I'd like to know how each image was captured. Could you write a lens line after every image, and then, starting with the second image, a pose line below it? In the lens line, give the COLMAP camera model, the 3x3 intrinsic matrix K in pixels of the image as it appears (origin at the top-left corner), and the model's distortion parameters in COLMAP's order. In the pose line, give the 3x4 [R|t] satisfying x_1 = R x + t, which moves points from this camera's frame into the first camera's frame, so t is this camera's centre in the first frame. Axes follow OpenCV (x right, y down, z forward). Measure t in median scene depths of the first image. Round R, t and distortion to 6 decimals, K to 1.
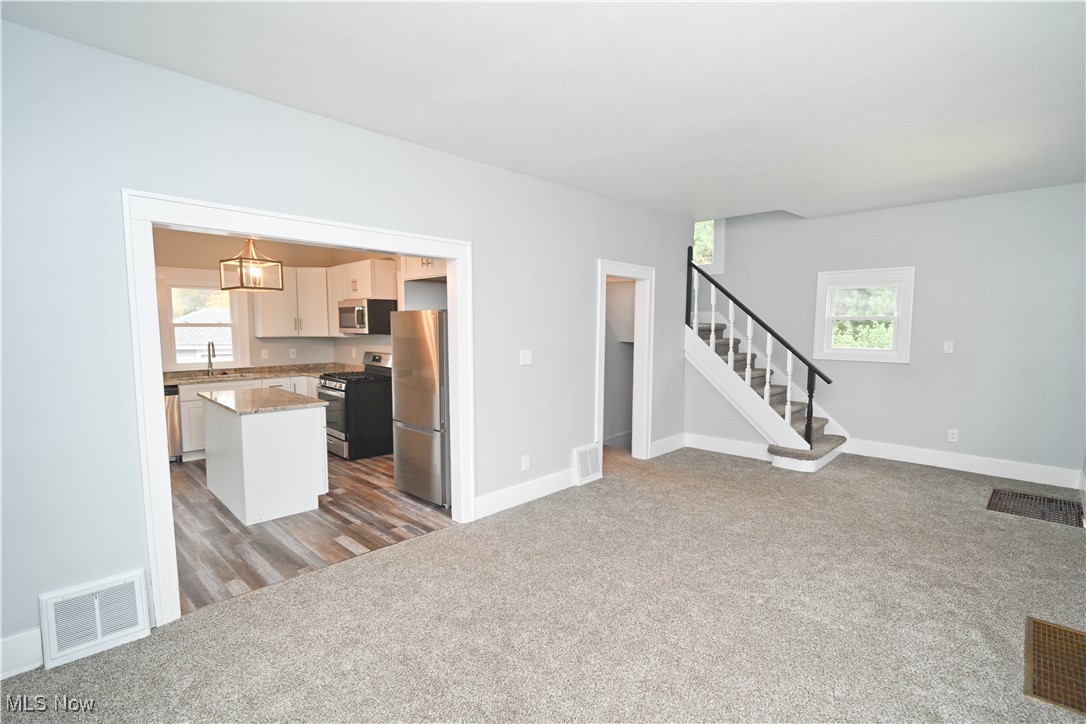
lens RADIAL K [[509.3, 0, 545.0], [0, 509.3, 367.6], [0, 0, 1]] dist [-0.000774, -0.003838]
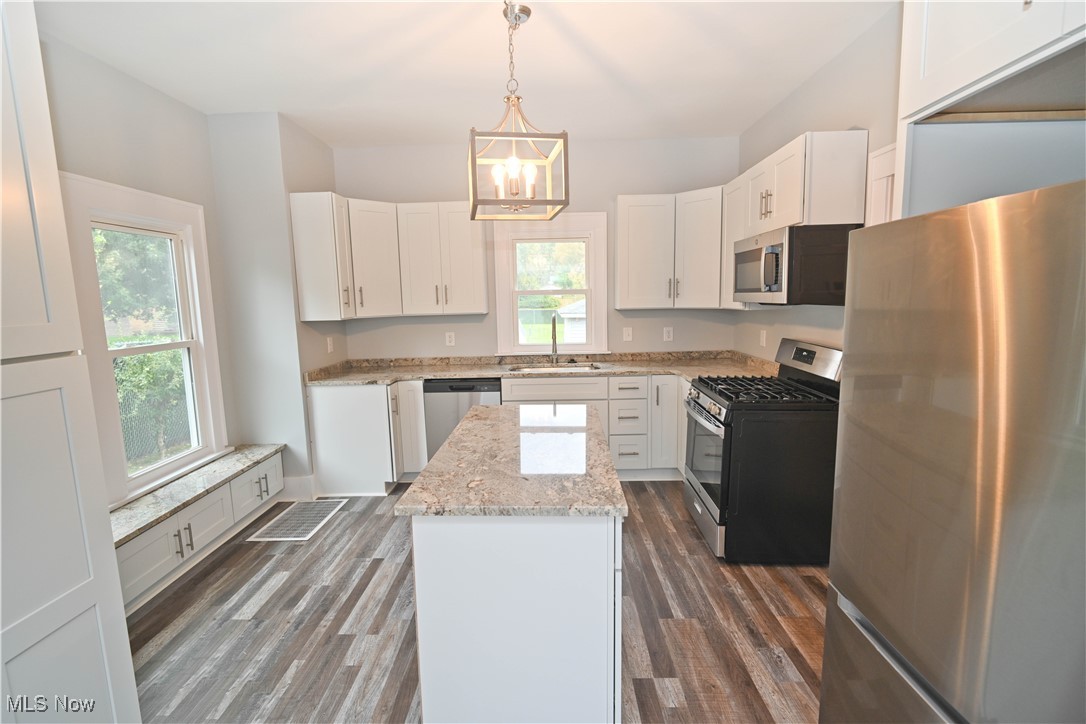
lens RADIAL K [[509.3, 0, 533.9], [0, 509.3, 362.9], [0, 0, 1]] dist [-0.000774, -0.003838]
pose [[0.674721, 0.079550, -0.733773, -0.151985], [-0.038719, 0.996621, 0.072442, -0.035629], [0.737057, -0.020467, 0.675521, 0.494995]]
